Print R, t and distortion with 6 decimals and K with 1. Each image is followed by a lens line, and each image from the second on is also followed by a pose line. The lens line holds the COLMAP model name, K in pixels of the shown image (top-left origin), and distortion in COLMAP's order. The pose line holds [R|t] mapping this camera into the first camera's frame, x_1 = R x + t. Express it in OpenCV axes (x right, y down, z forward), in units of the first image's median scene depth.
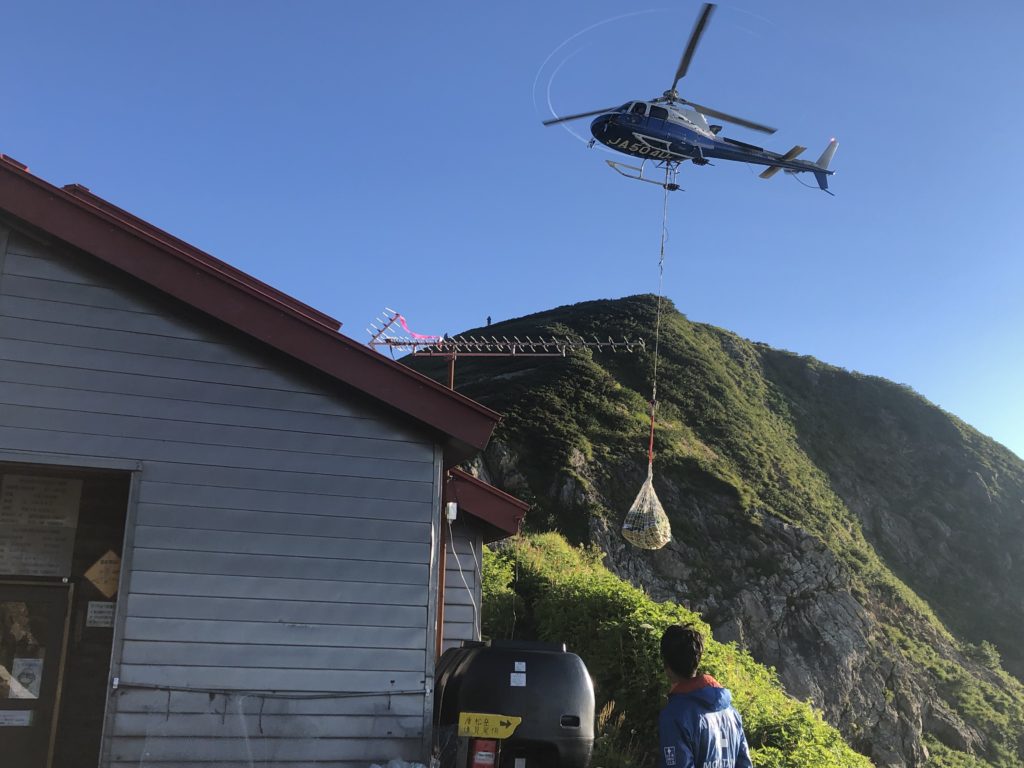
lens RADIAL K [[1131.8, 0, 537.8], [0, 1131.8, 381.2], [0, 0, 1]] dist [0.003606, -0.006791]
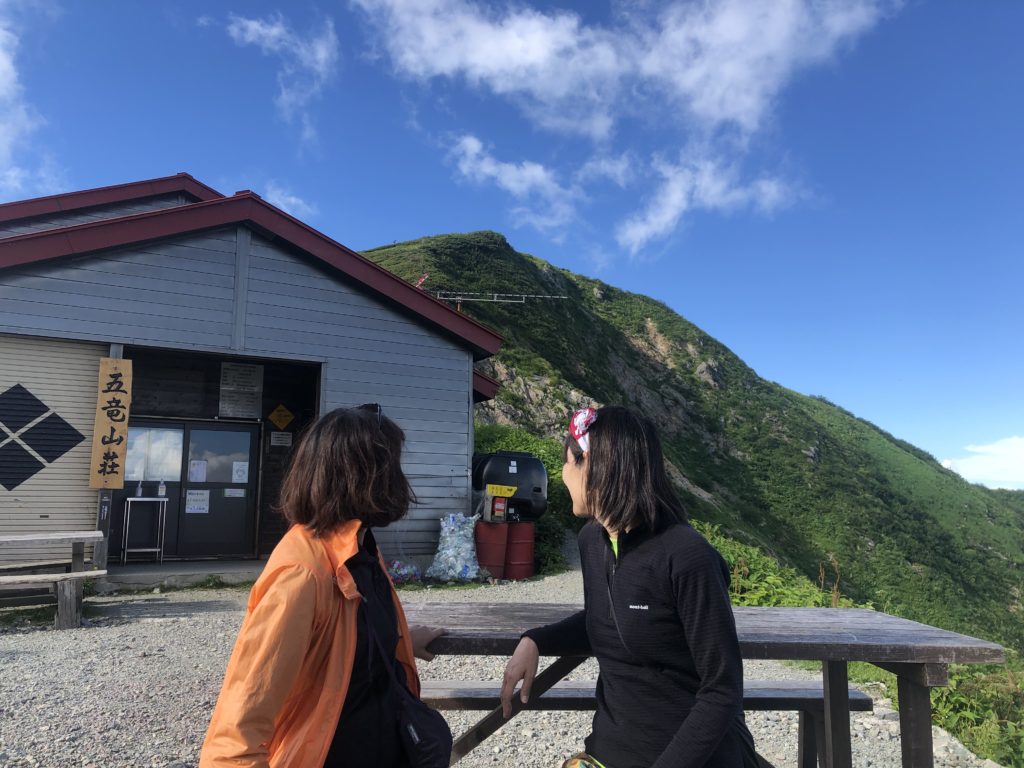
lens RADIAL K [[856.7, 0, 512.0], [0, 856.7, 384.0], [0, 0, 1]] dist [0.045180, -0.004258]
pose [[0.987719, 0.013053, 0.155694, -0.229844], [-0.030503, 0.993439, 0.110219, -0.047944], [-0.153234, -0.113614, 0.981637, -0.420335]]
